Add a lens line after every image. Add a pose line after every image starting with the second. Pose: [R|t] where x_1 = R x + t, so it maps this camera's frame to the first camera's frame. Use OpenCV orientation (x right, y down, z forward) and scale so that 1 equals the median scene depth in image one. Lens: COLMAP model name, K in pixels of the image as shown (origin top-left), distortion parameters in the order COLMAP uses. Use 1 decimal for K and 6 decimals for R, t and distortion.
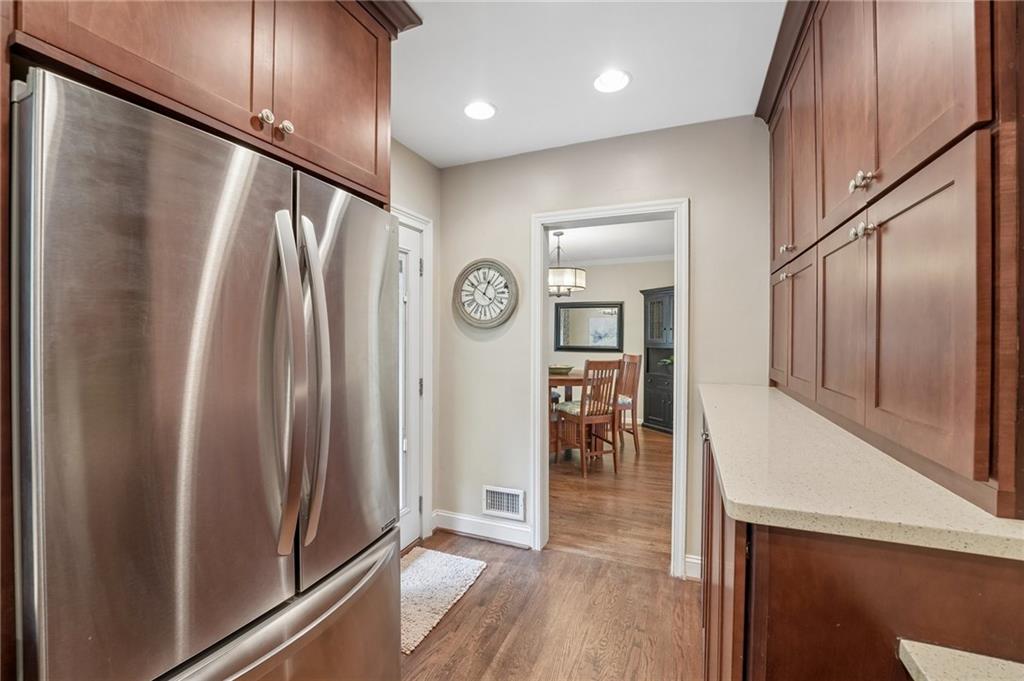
lens RADIAL K [[415.4, 0, 492.6], [0, 415.4, 338.6], [0, 0, 1]] dist [-0.022589, -0.000286]
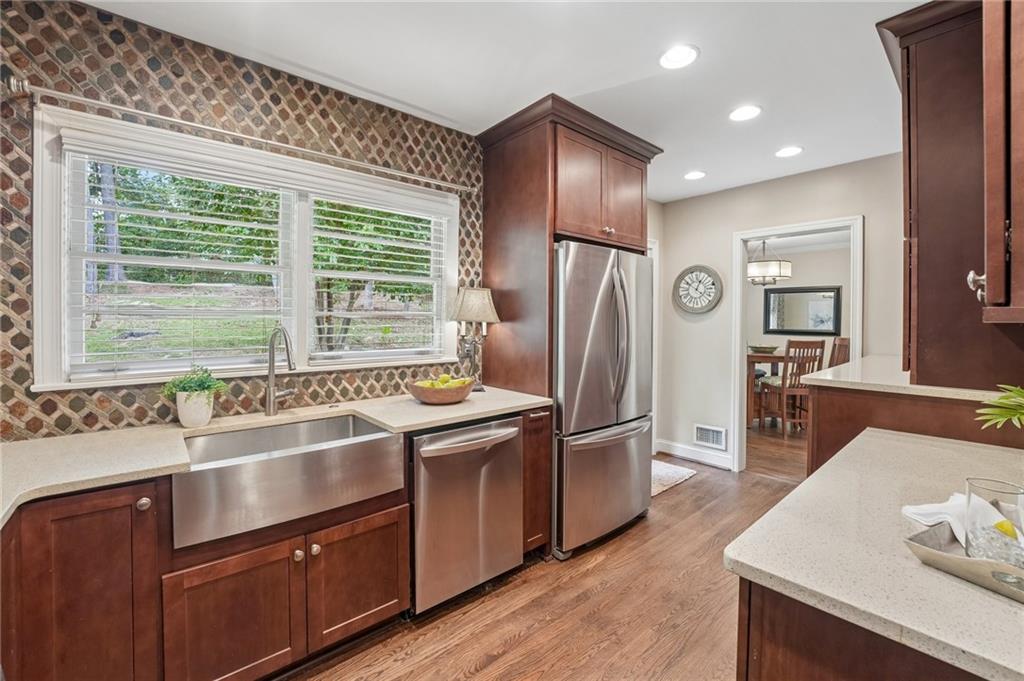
lens RADIAL K [[425.6, 0, 509.8], [0, 425.6, 325.3], [0, 0, 1]] dist [-0.021392, -0.000421]
pose [[0.914002, 0.007205, -0.405645, -0.014605], [-0.005039, 0.999967, 0.006406, 0.009787], [0.405678, -0.003811, 0.914008, -0.593964]]
